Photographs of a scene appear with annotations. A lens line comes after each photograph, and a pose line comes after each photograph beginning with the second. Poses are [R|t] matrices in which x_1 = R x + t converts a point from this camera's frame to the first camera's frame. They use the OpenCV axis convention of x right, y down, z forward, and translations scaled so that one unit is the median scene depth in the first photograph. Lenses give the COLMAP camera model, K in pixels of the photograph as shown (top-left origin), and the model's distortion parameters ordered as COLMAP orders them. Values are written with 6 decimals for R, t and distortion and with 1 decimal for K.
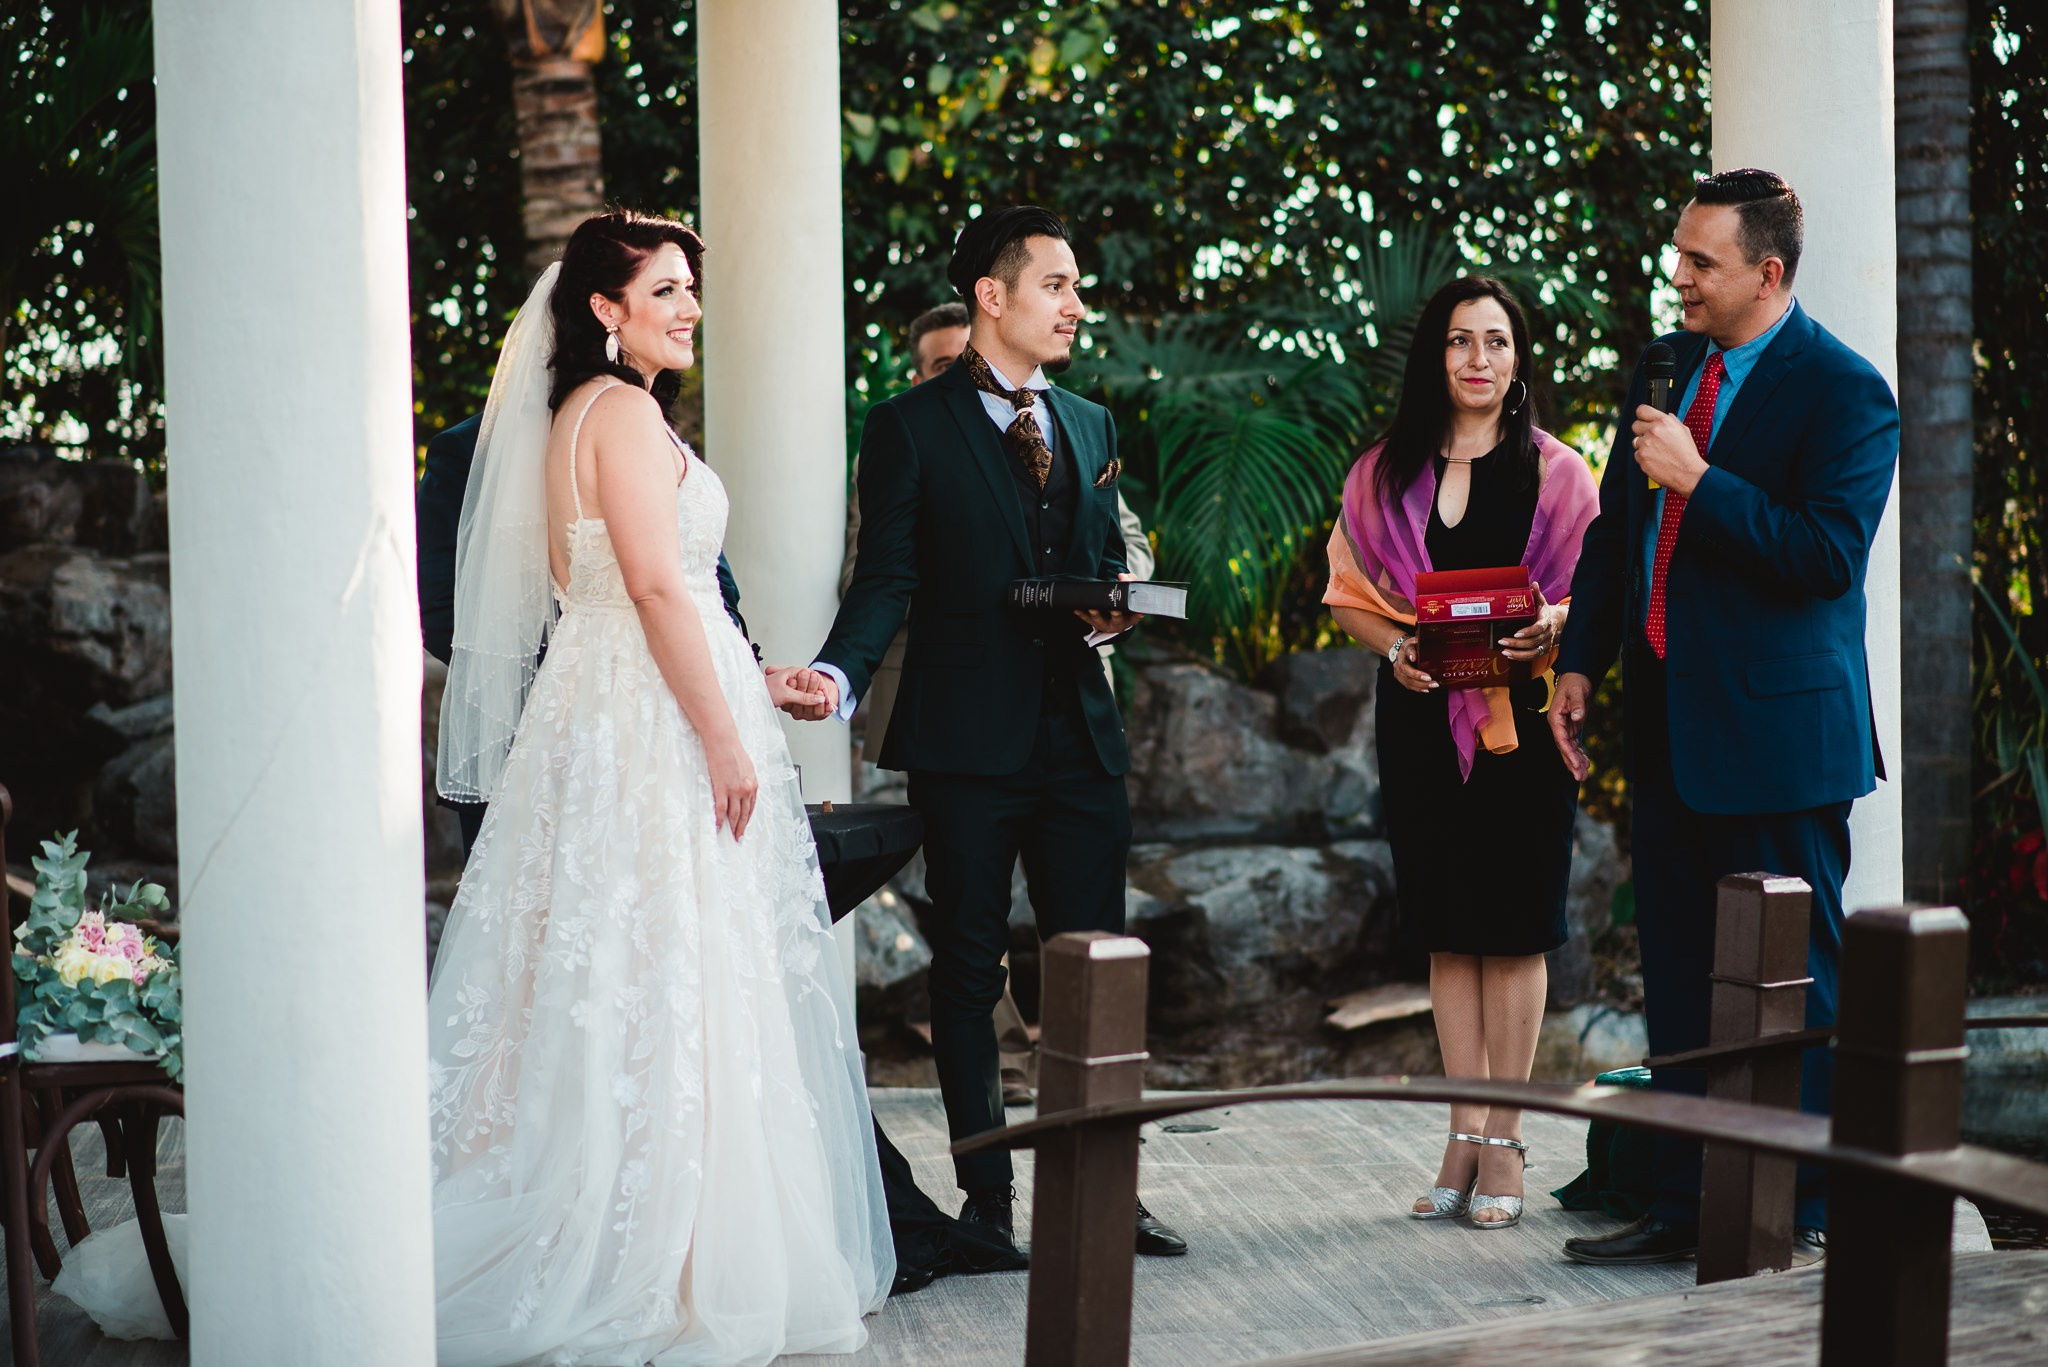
lens RADIAL K [[5053.1, 0, 1028.3], [0, 5053.1, 688.1], [0, 0, 1]] dist [0.111618, 0.000000]
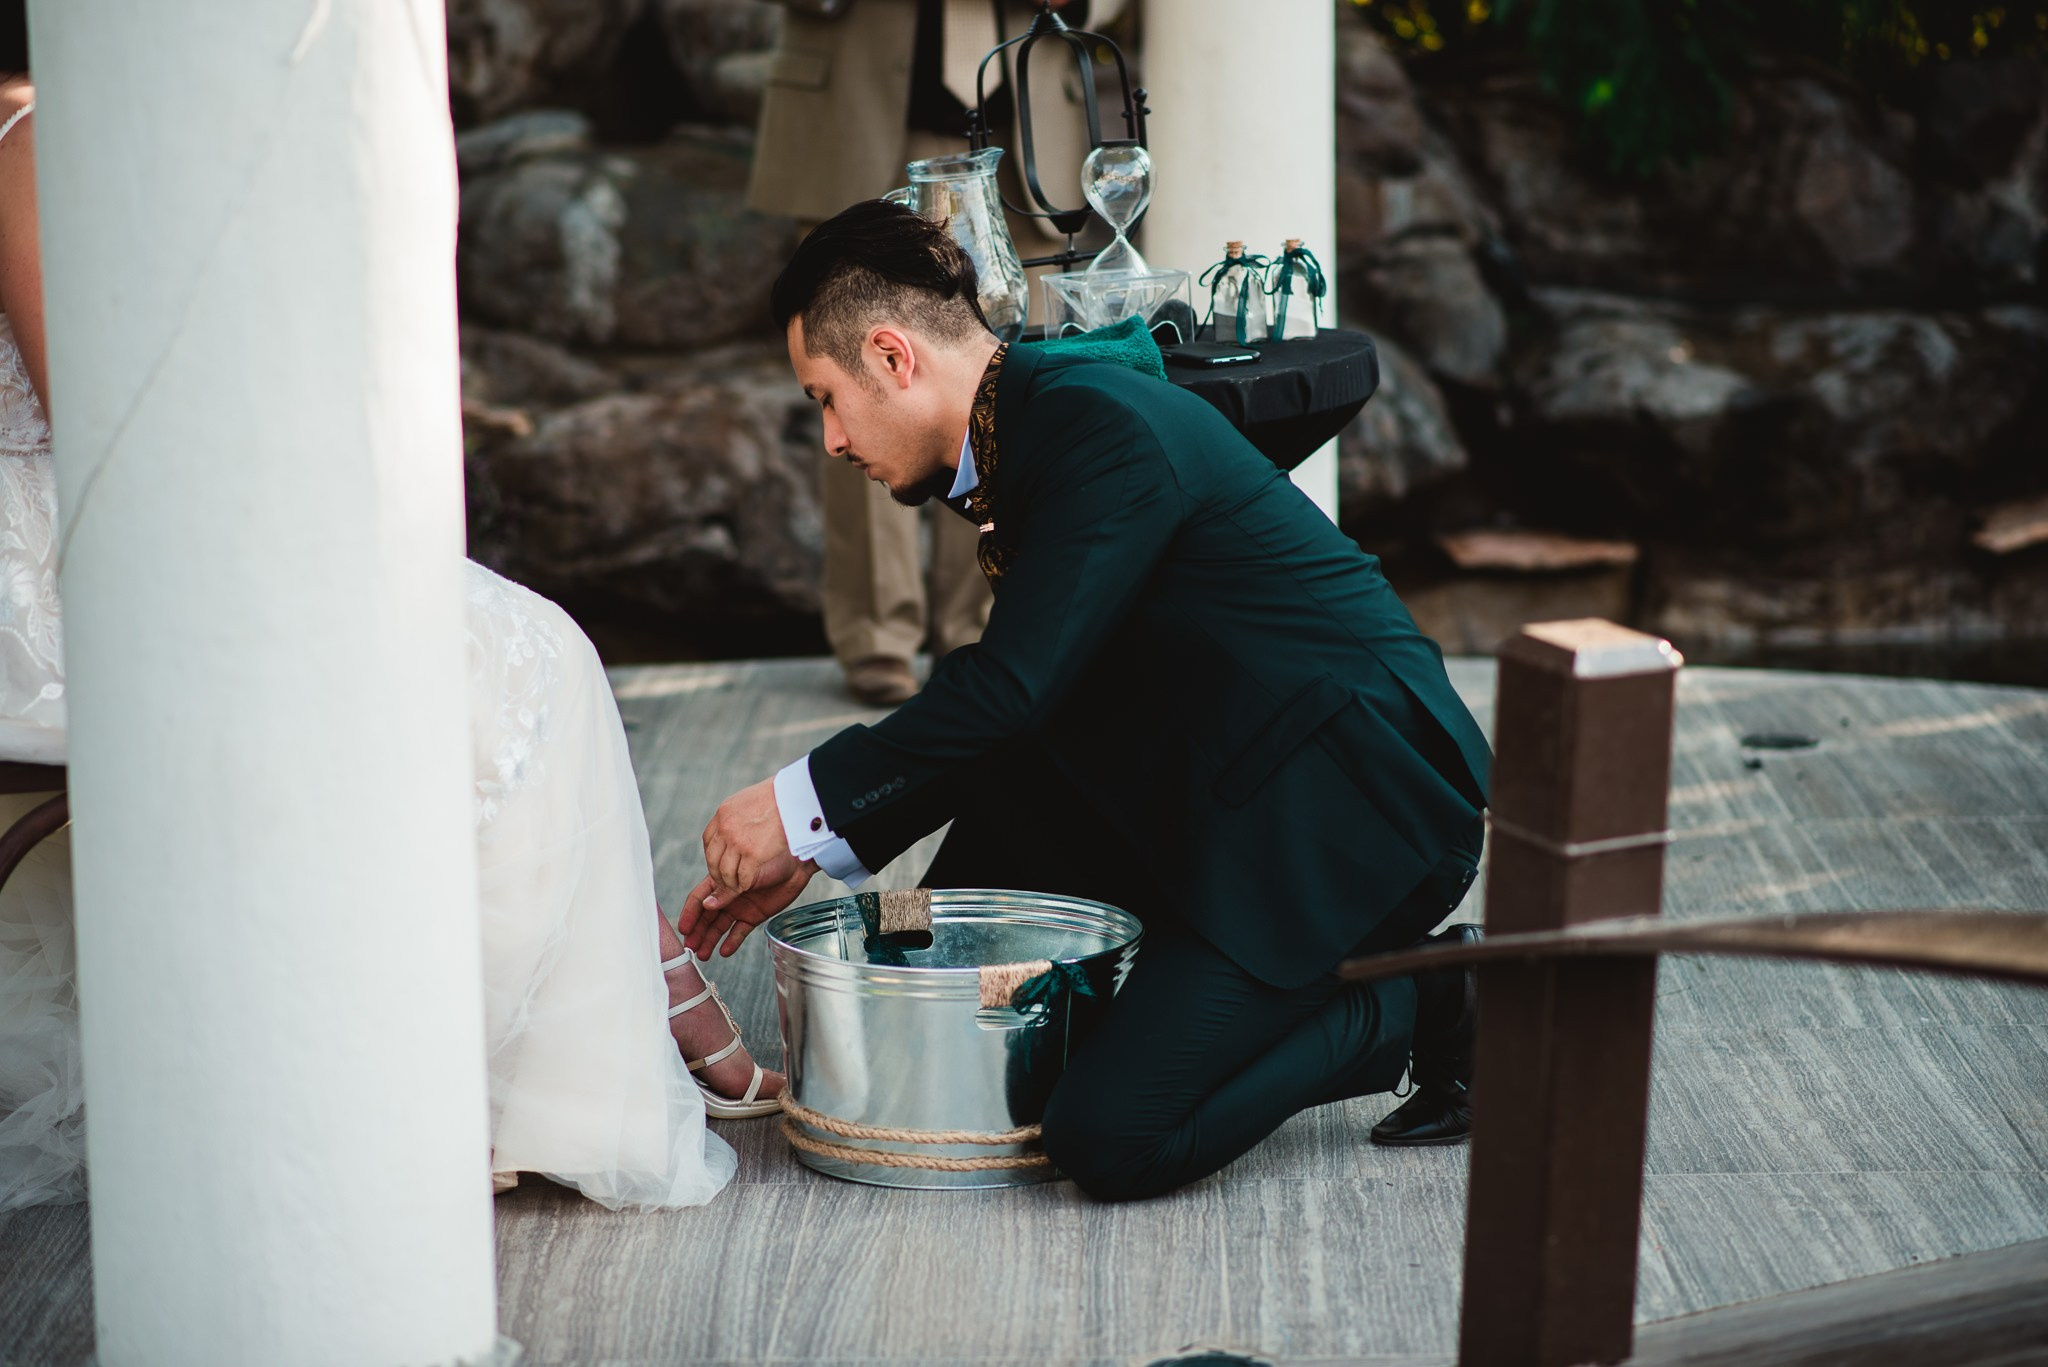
lens RADIAL K [[5053.1, 0, 1027.4], [0, 5053.1, 682.0], [0, 0, 1]] dist [0.111618, 0.000000]
pose [[0.992343, 0.020021, -0.121876, 0.014450], [-0.004752, 0.992233, 0.124301, -0.013014], [0.123418, -0.122770, 0.984731, 0.288962]]
